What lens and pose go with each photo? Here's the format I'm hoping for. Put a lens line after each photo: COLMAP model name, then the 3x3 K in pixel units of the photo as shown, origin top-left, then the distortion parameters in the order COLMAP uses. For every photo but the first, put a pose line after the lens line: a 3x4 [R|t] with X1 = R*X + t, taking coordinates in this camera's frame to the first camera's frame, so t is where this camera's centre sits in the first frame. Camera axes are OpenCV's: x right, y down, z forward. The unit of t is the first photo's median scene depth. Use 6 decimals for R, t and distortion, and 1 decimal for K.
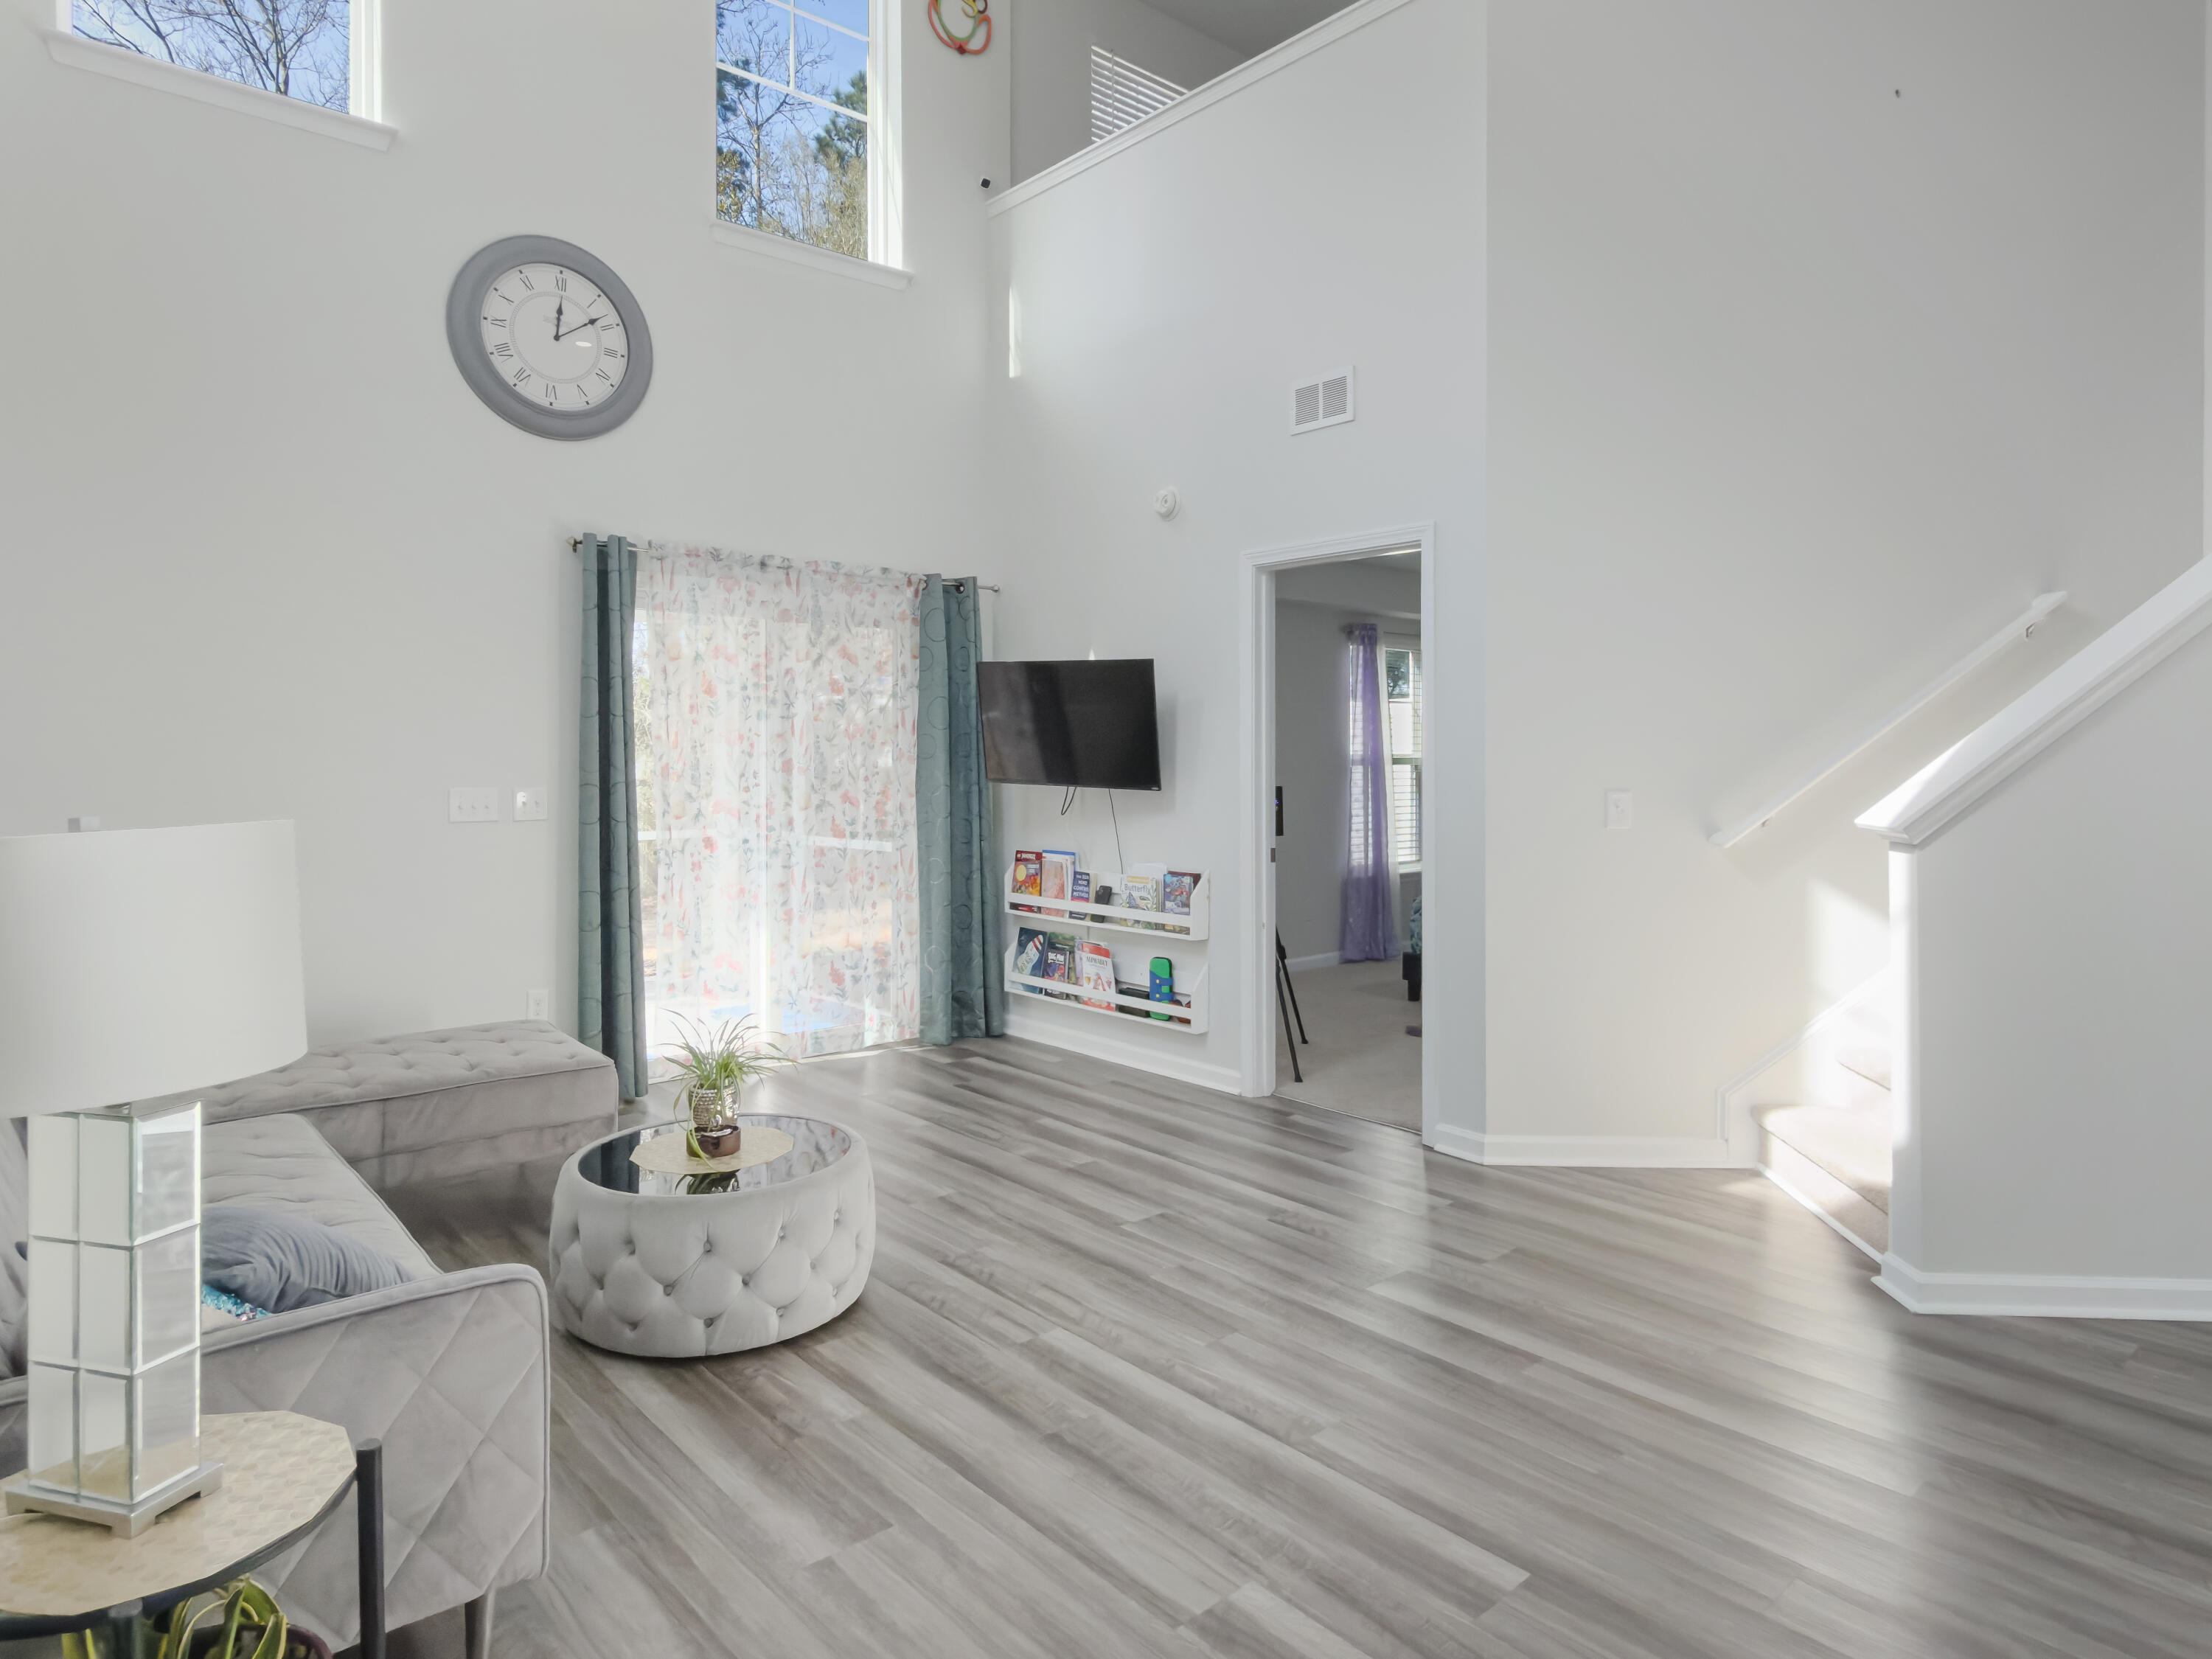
lens RADIAL K [[1303.5, 0, 1107.1], [0, 1303.5, 762.6], [0, 0, 1]] dist [-0.000436, -0.000420]
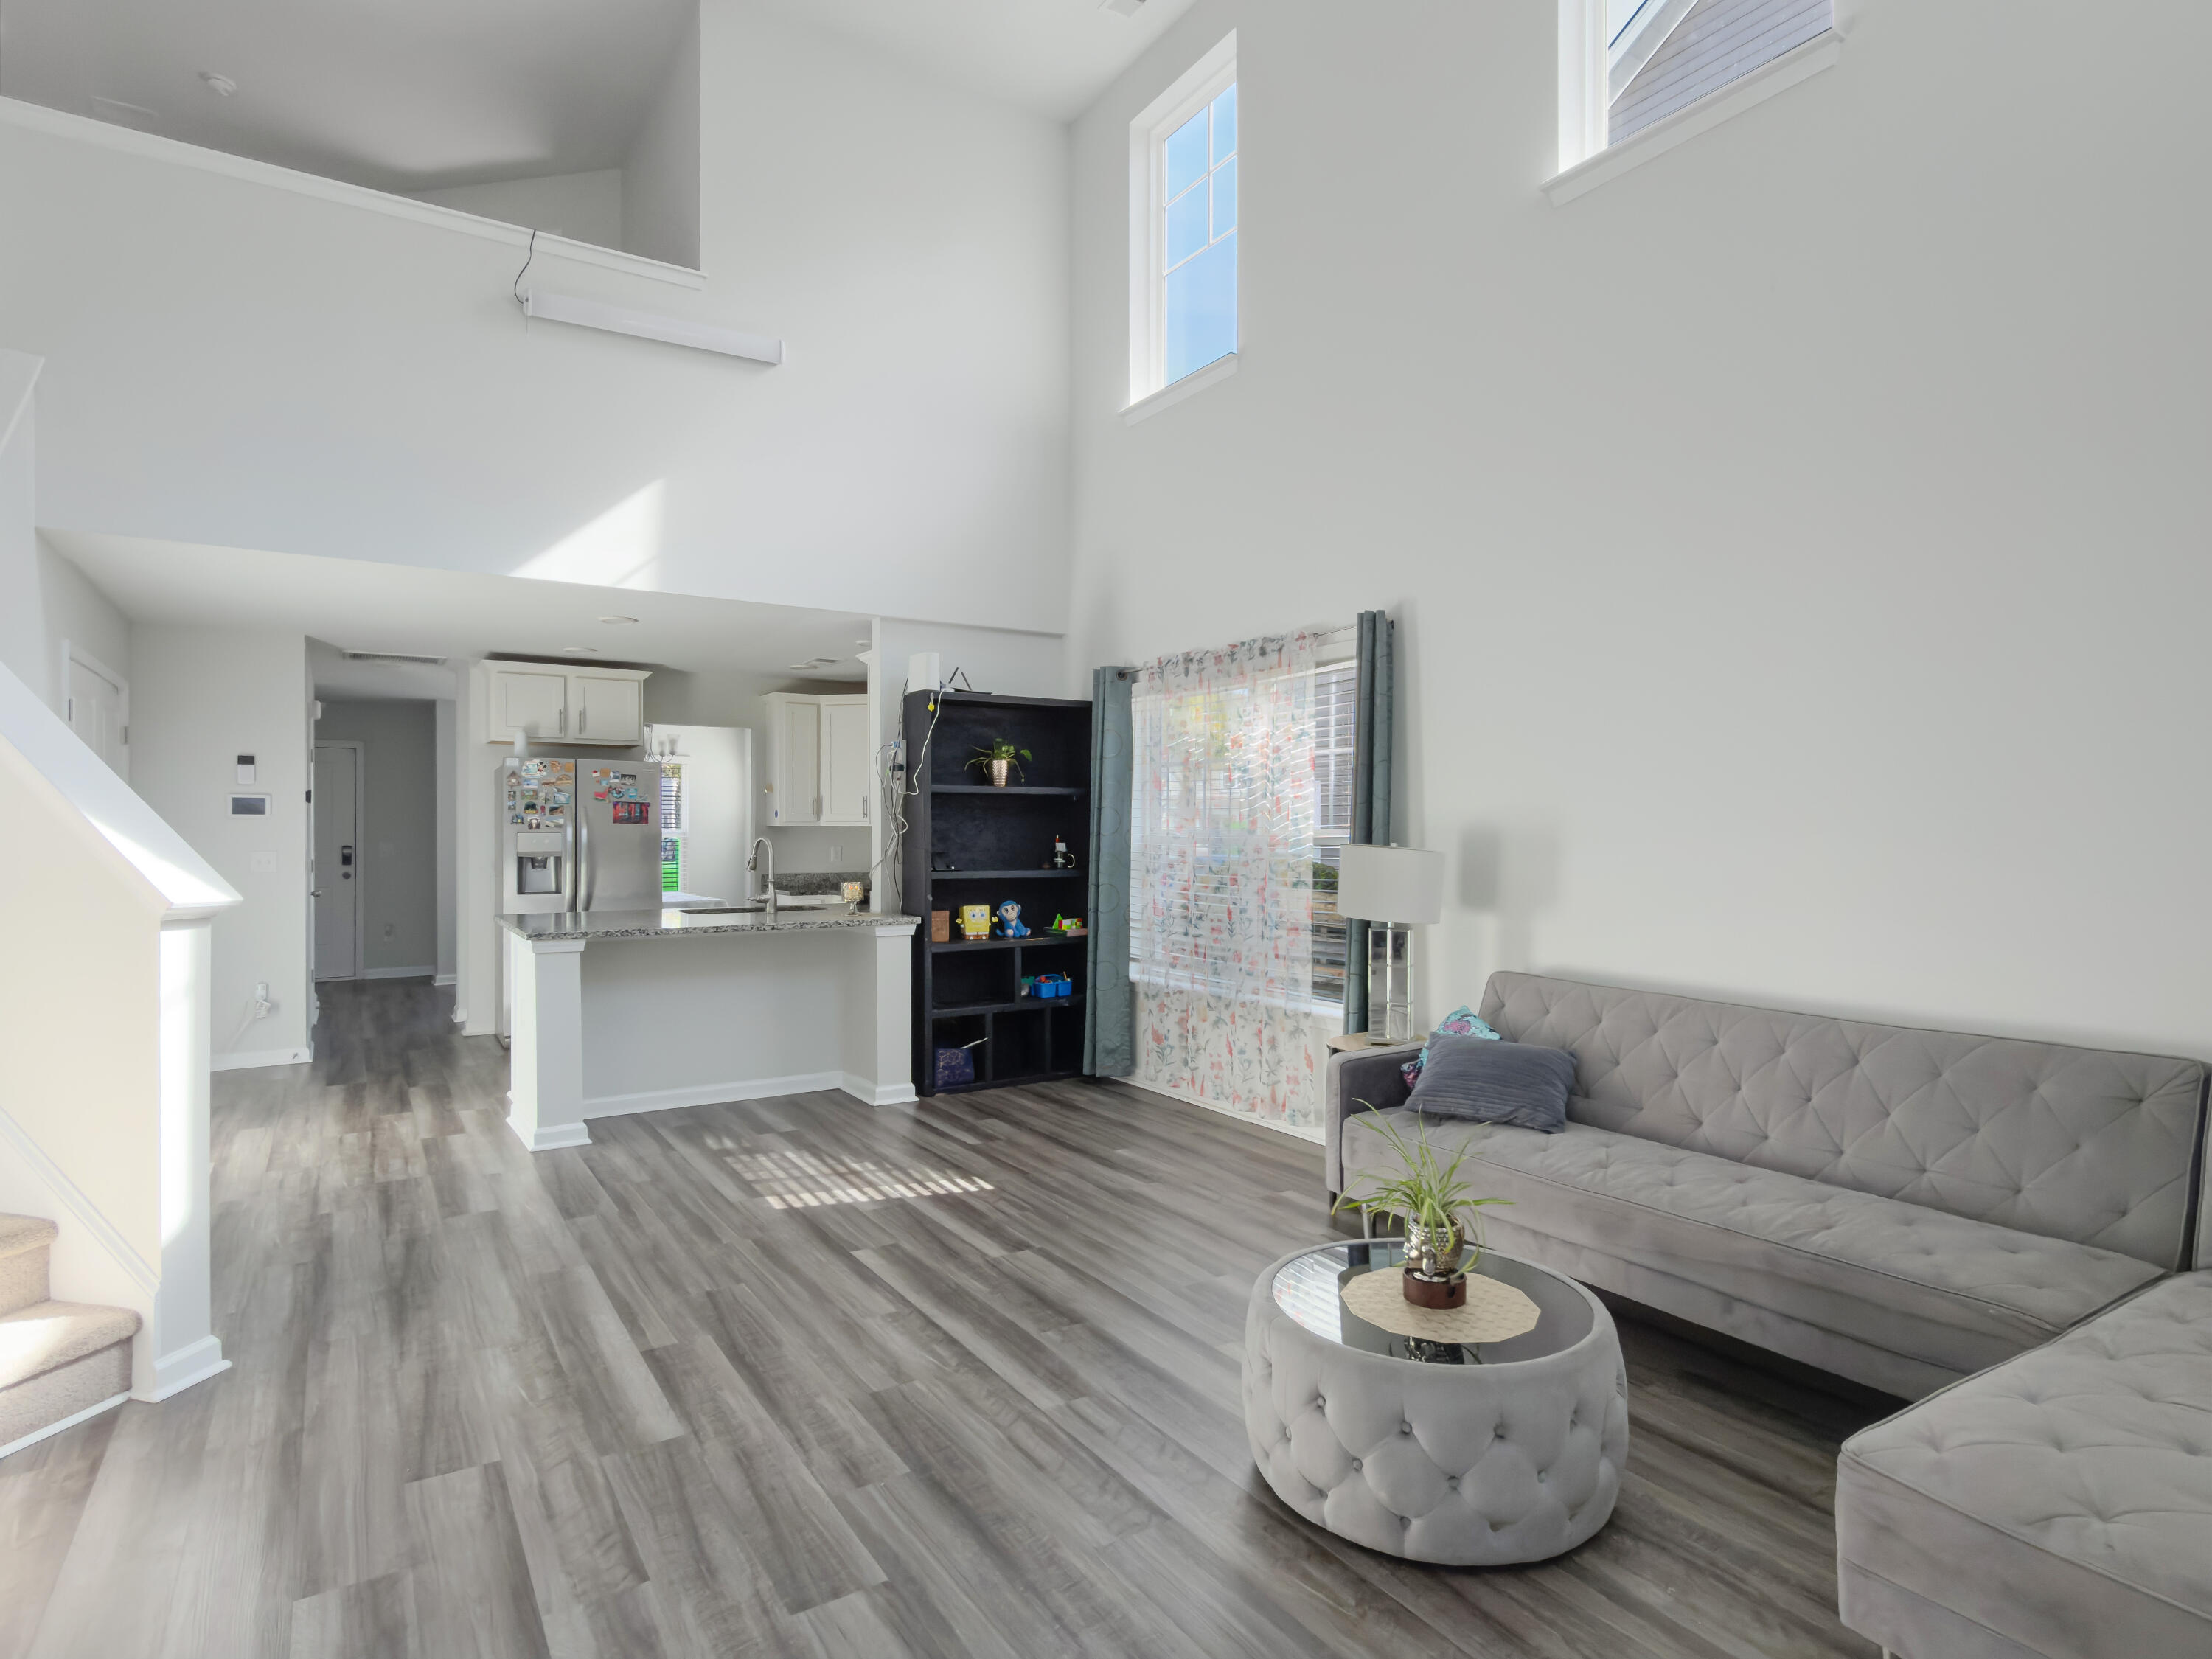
lens RADIAL K [[1183.8, 0, 1106.0], [0, 1183.8, 829.5], [0, 0, 1]] dist [-0.000627, 0.000304]
pose [[-0.988966, 0.003232, 0.148110, -0.131302], [0.004673, 0.999945, 0.009384, -0.007509], [-0.148072, 0.009972, -0.988926, 1.129074]]
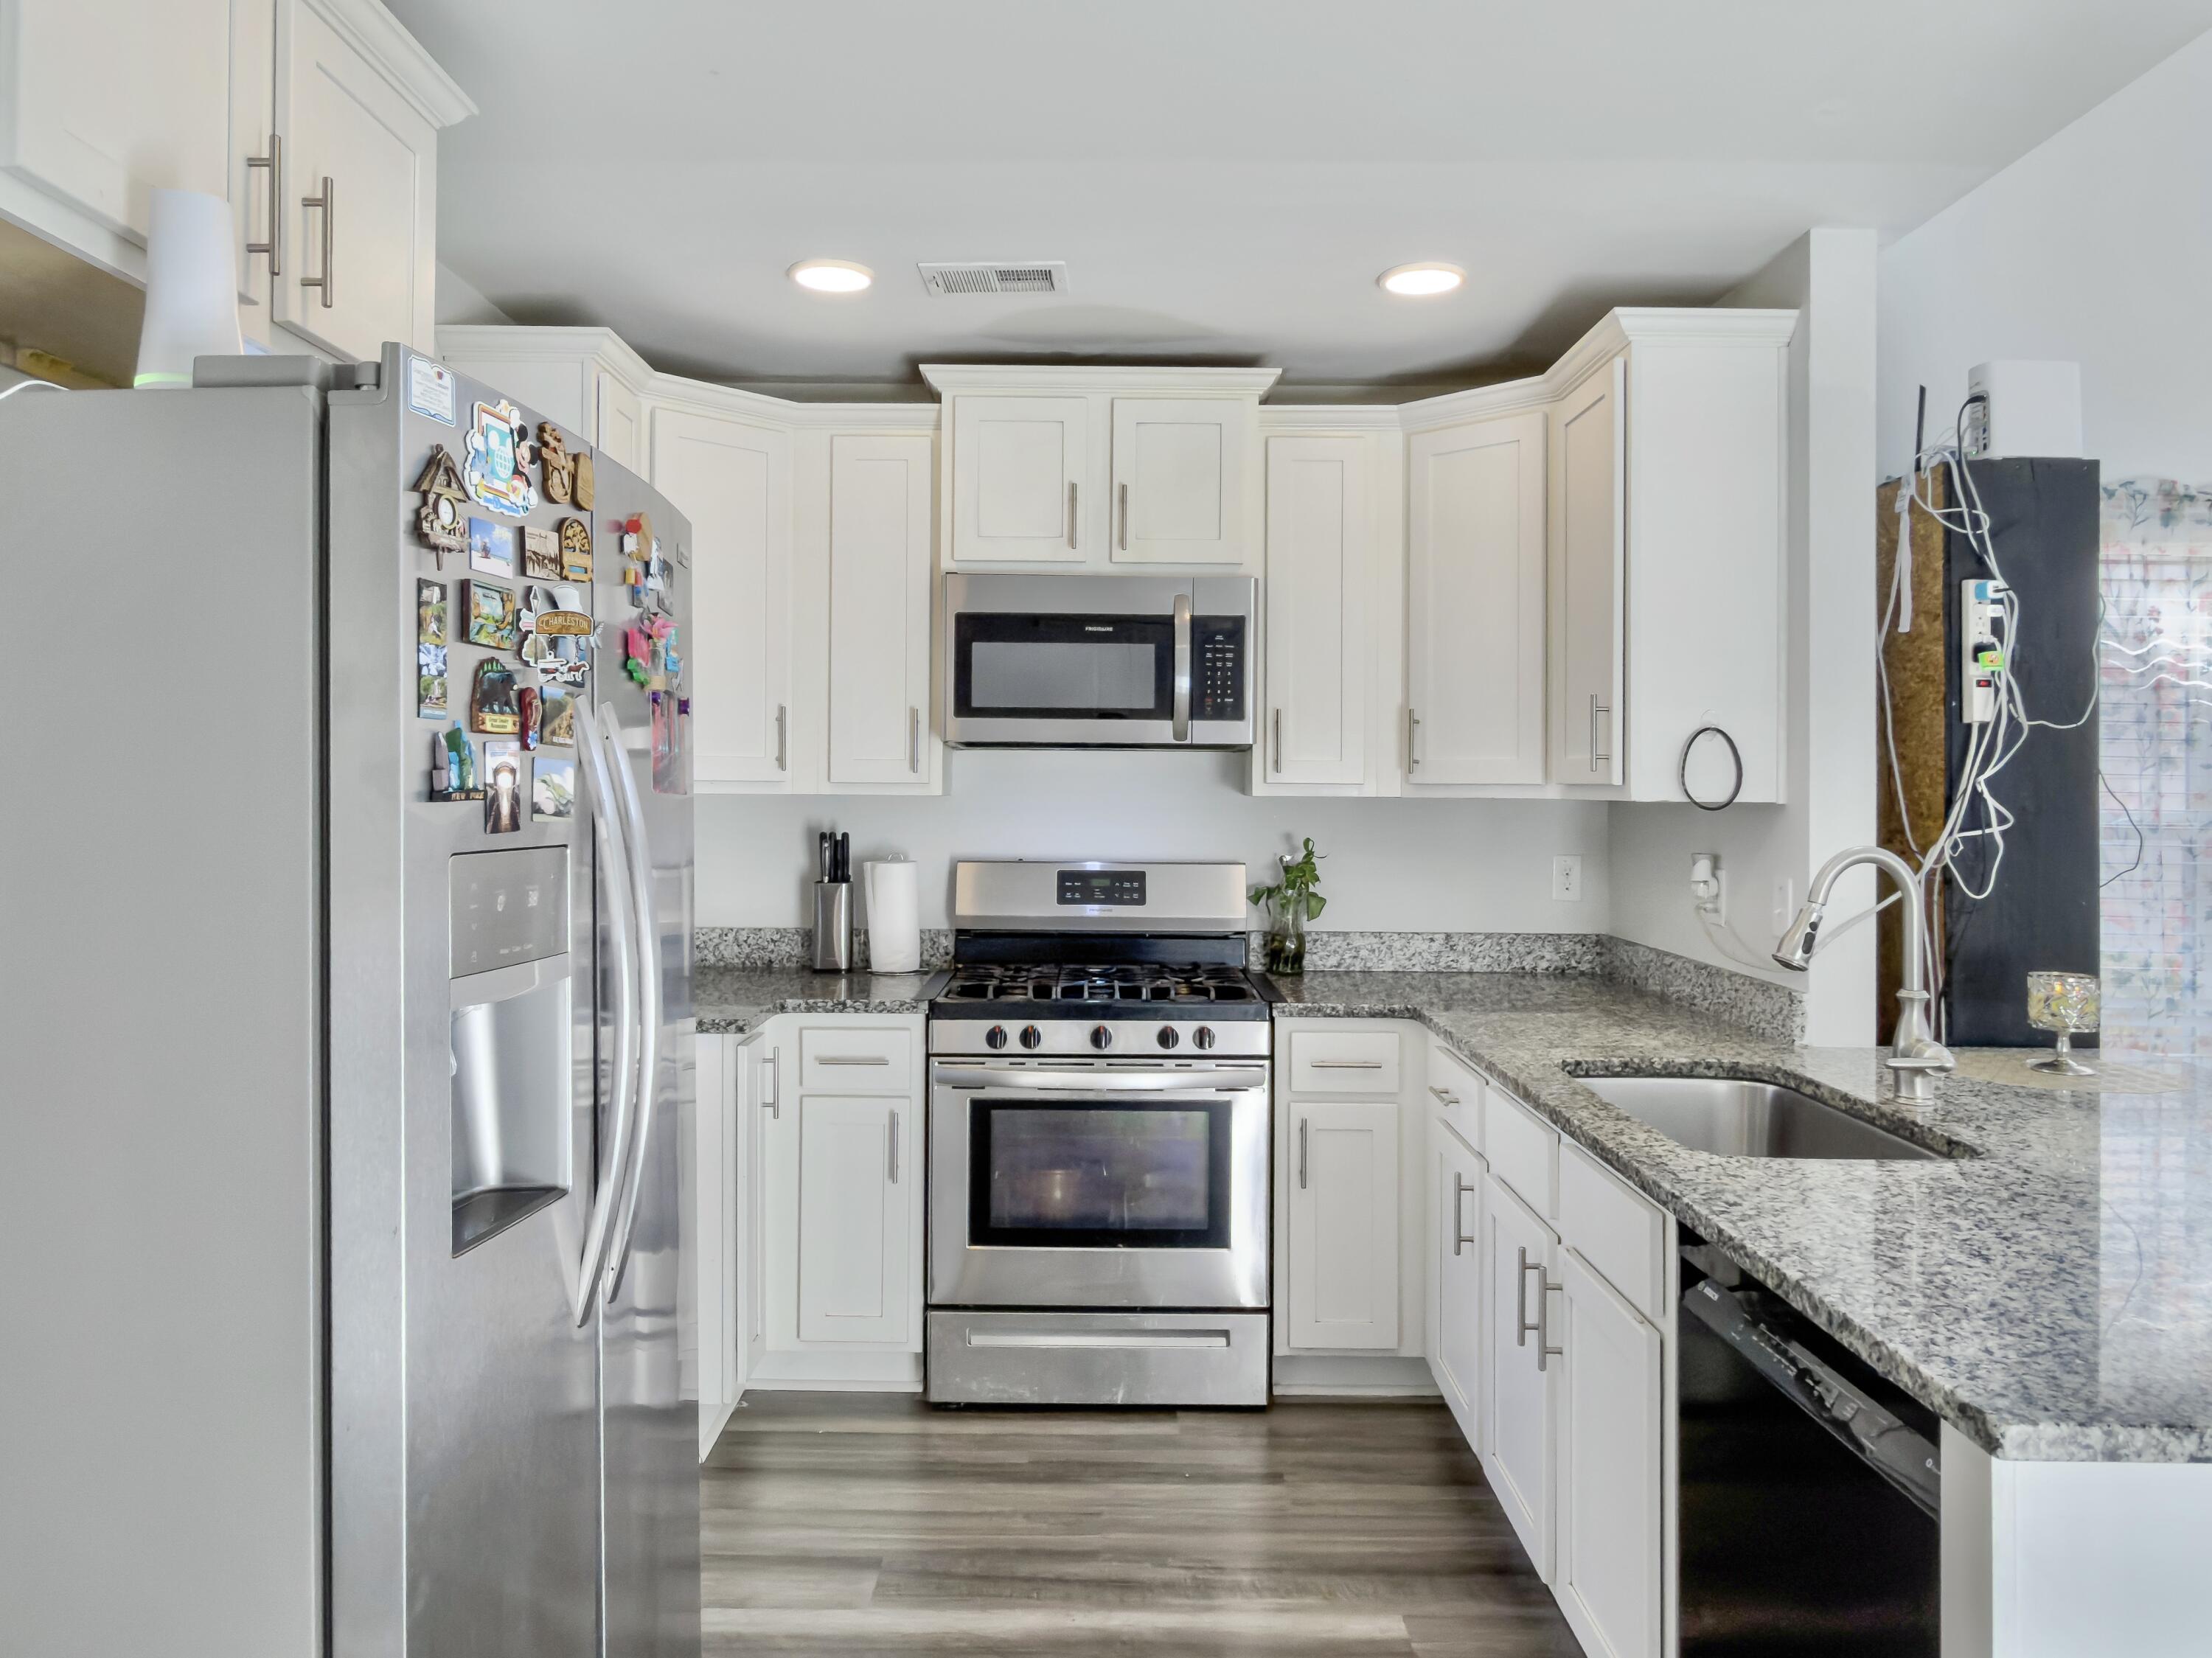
lens RADIAL K [[1537.2, 0, 1095.3], [0, 1537.2, 770.9], [0, 0, 1]] dist [0.003953, 0.002180]
pose [[-0.665141, -0.009348, -0.746659, 0.910022], [-0.012688, 0.999919, -0.001215, -0.010288], [0.746610, 0.008665, -0.665205, 0.107661]]
